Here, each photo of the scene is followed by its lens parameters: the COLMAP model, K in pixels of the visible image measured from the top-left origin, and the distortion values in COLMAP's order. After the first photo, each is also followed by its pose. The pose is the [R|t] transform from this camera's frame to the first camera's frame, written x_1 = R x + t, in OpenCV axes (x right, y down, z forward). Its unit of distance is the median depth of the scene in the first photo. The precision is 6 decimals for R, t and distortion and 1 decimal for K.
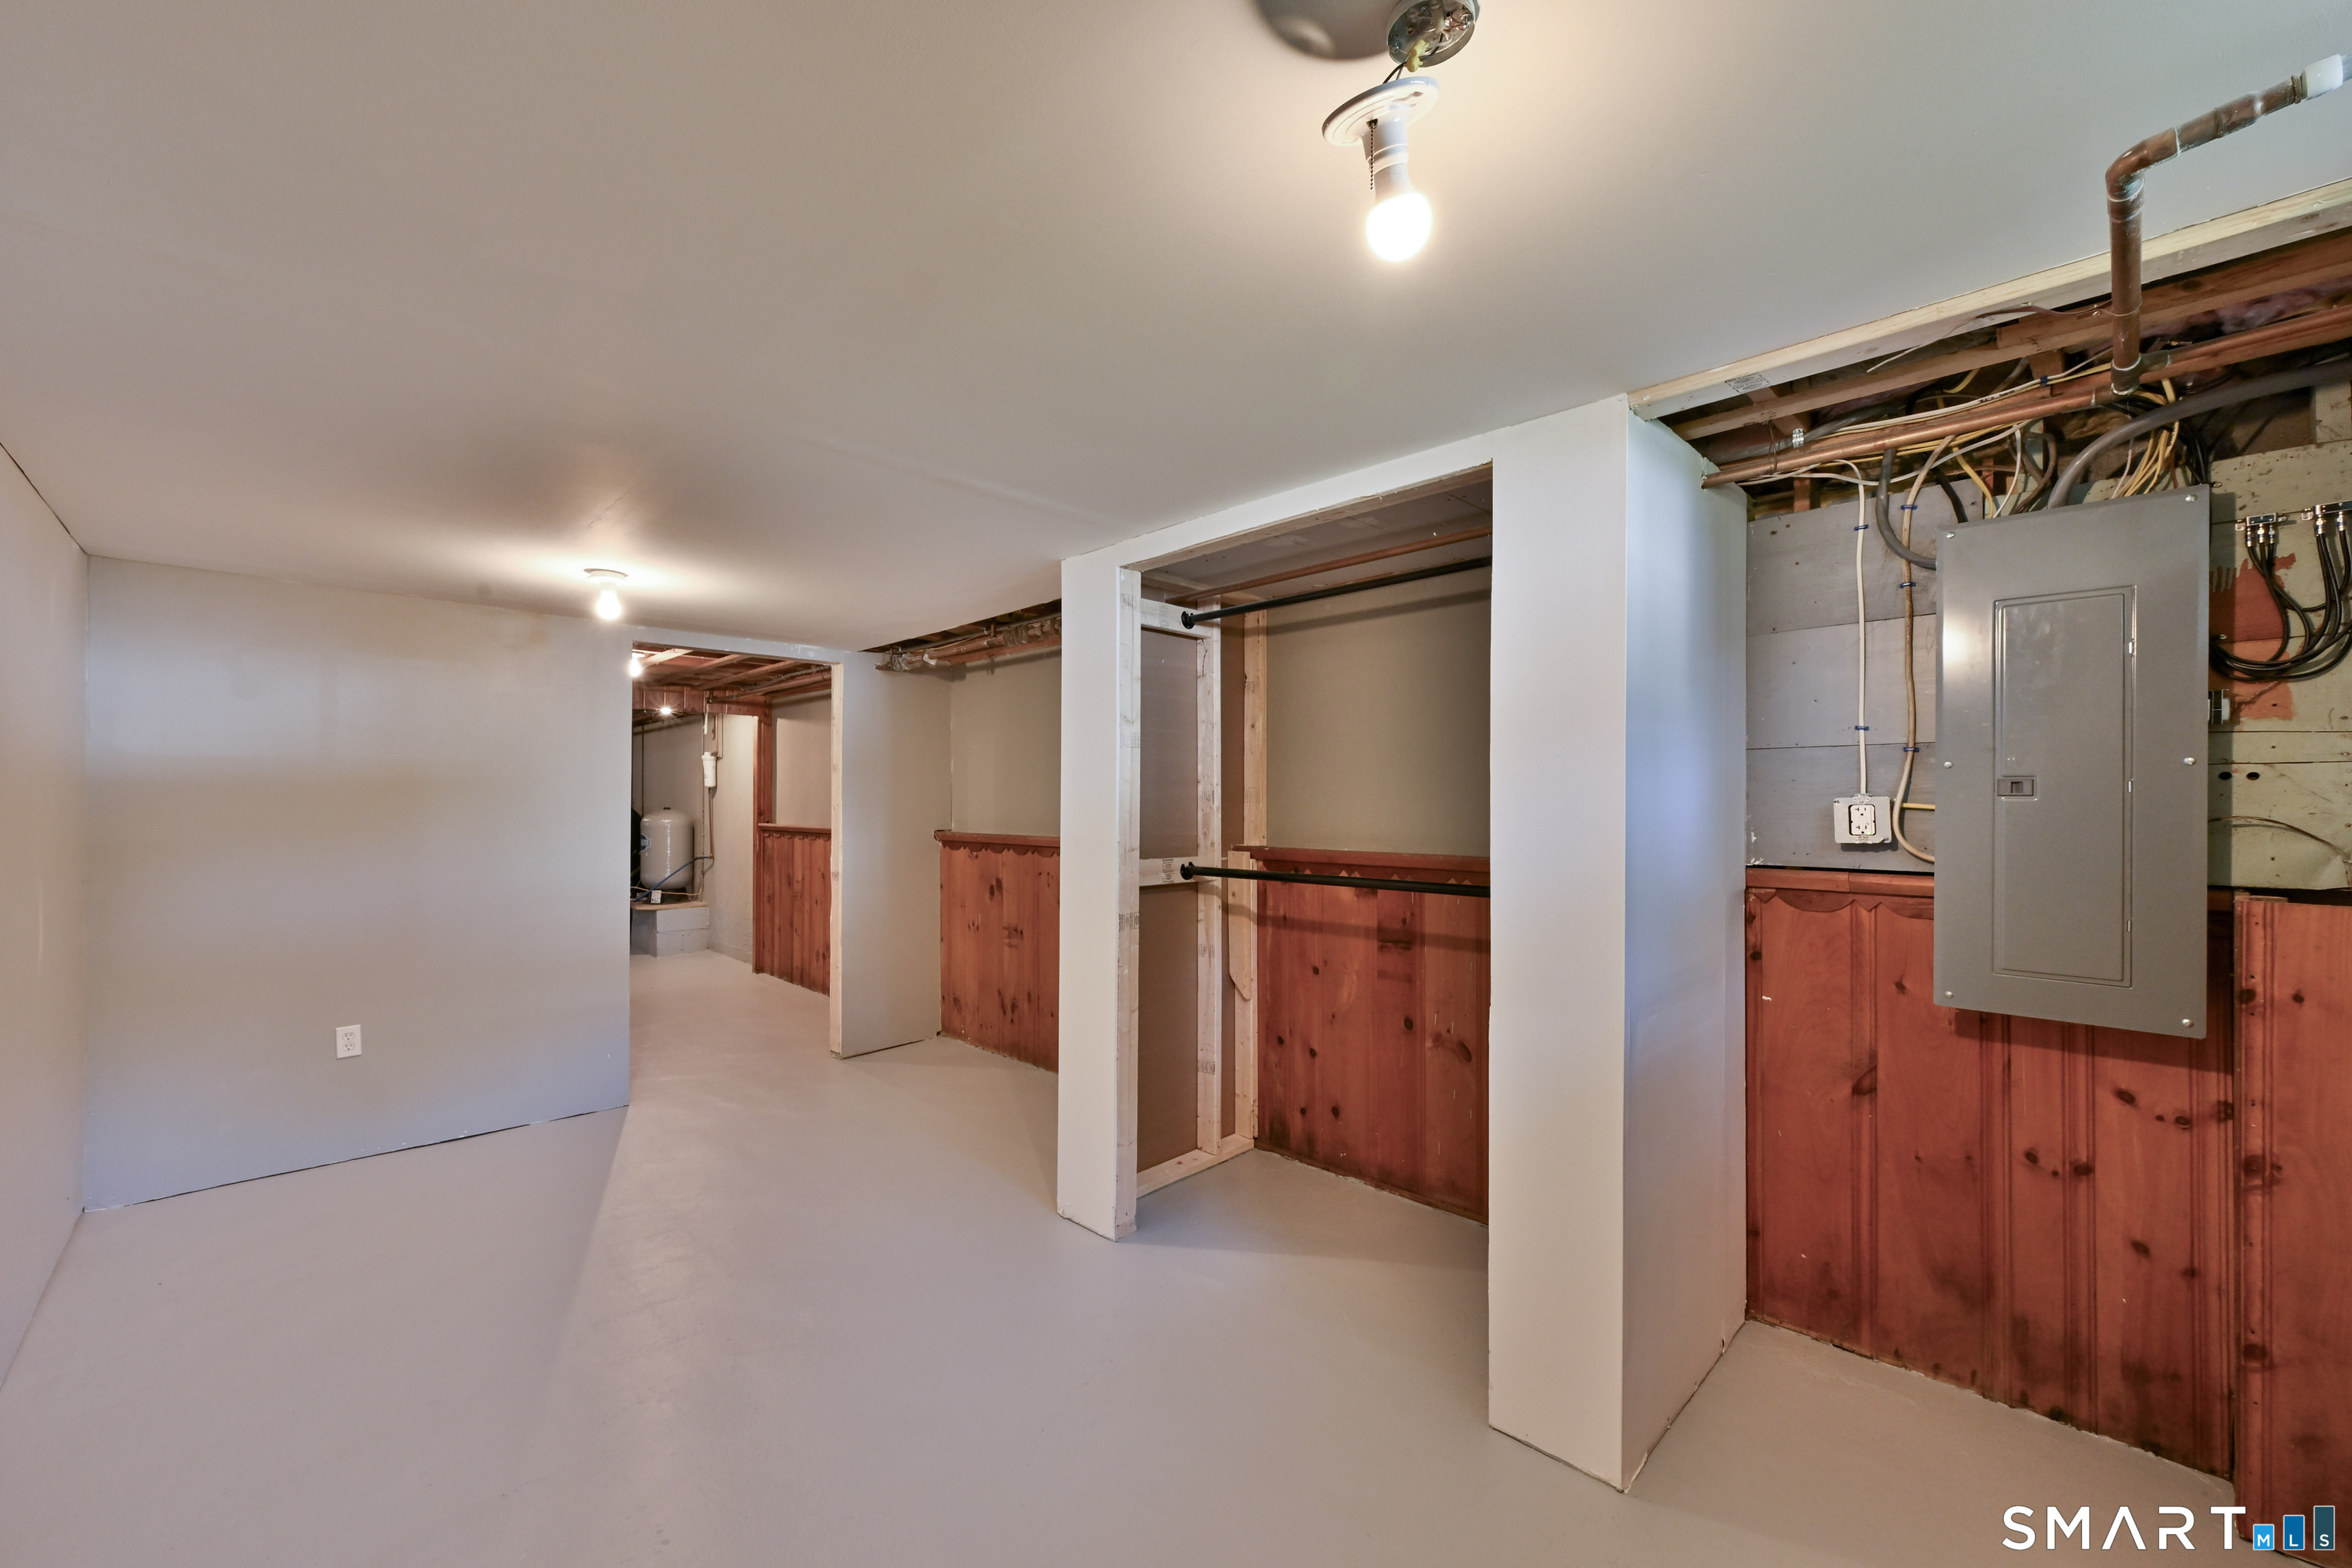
lens RADIAL K [[942.3, 0, 1178.1], [0, 942.3, 804.5], [0, 0, 1]] dist [-0.000359, 0.000042]
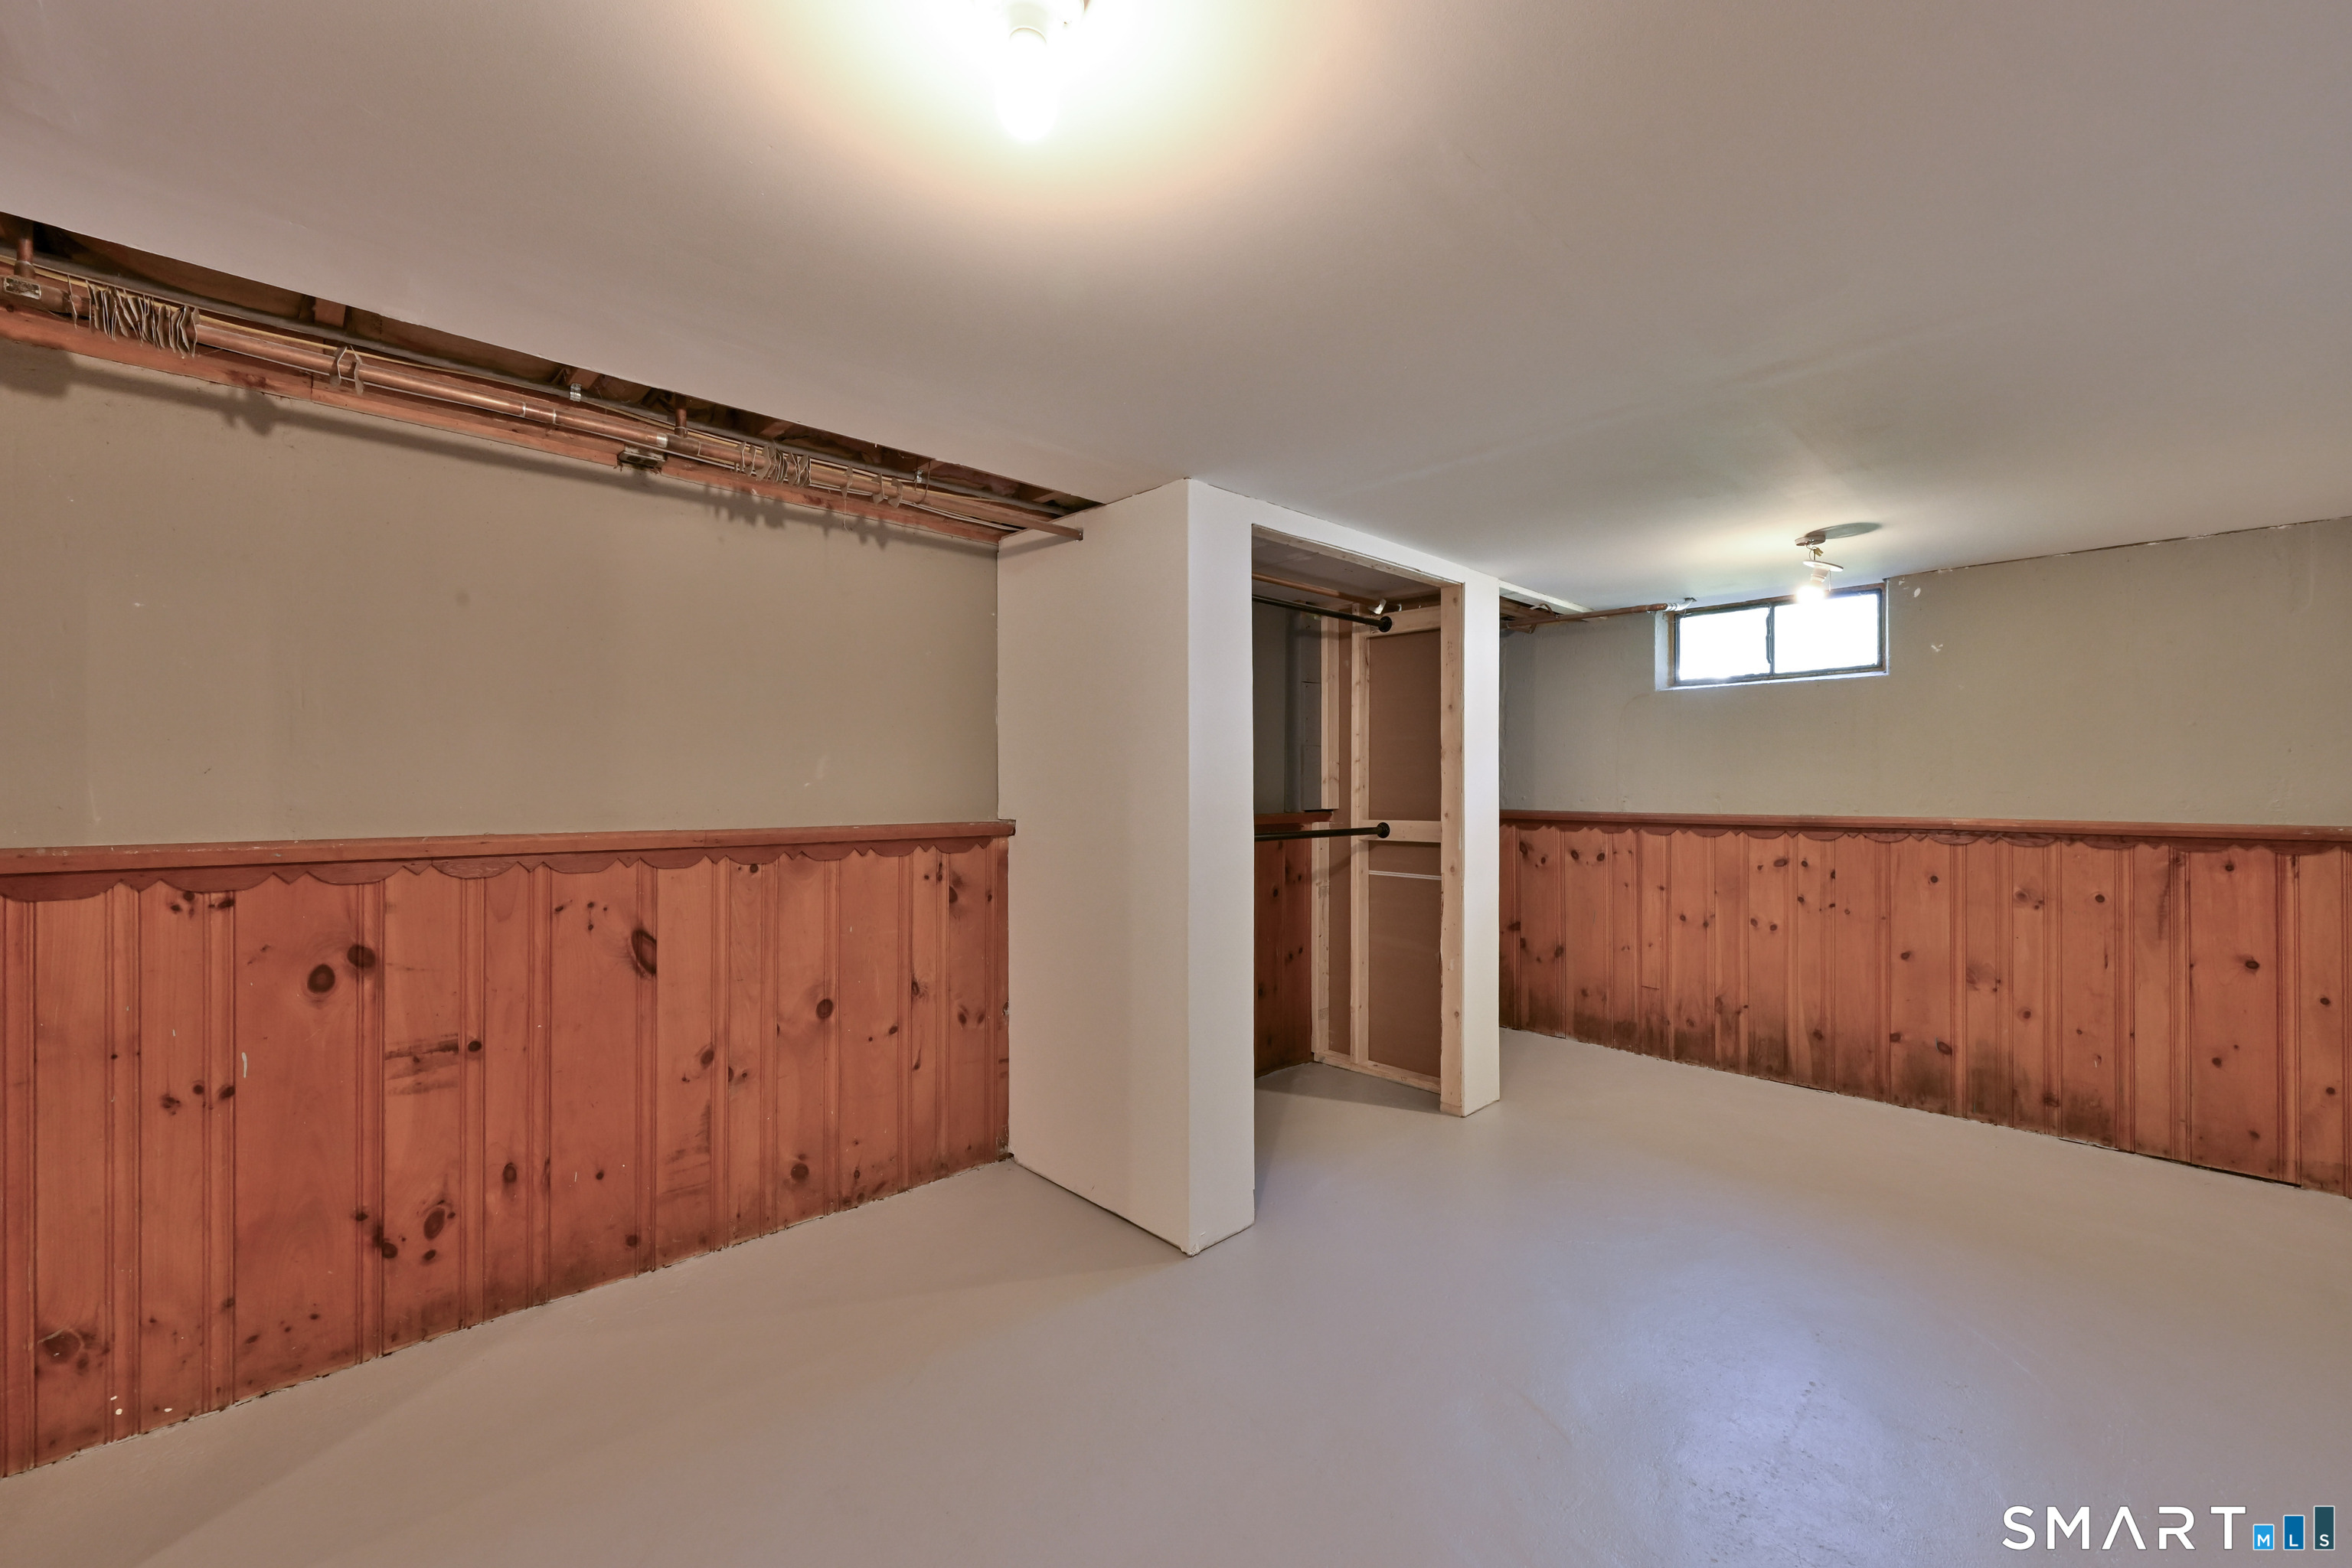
lens RADIAL K [[956.5, 0, 1176.0], [0, 956.5, 784.0], [0, 0, 1]] dist [-0.000598, 0.000067]
pose [[0.003262, -0.002238, 0.999992, -0.619484], [-0.006478, 0.999976, 0.002259, 0.004194], [-0.999974, -0.006485, 0.003247, 0.643474]]
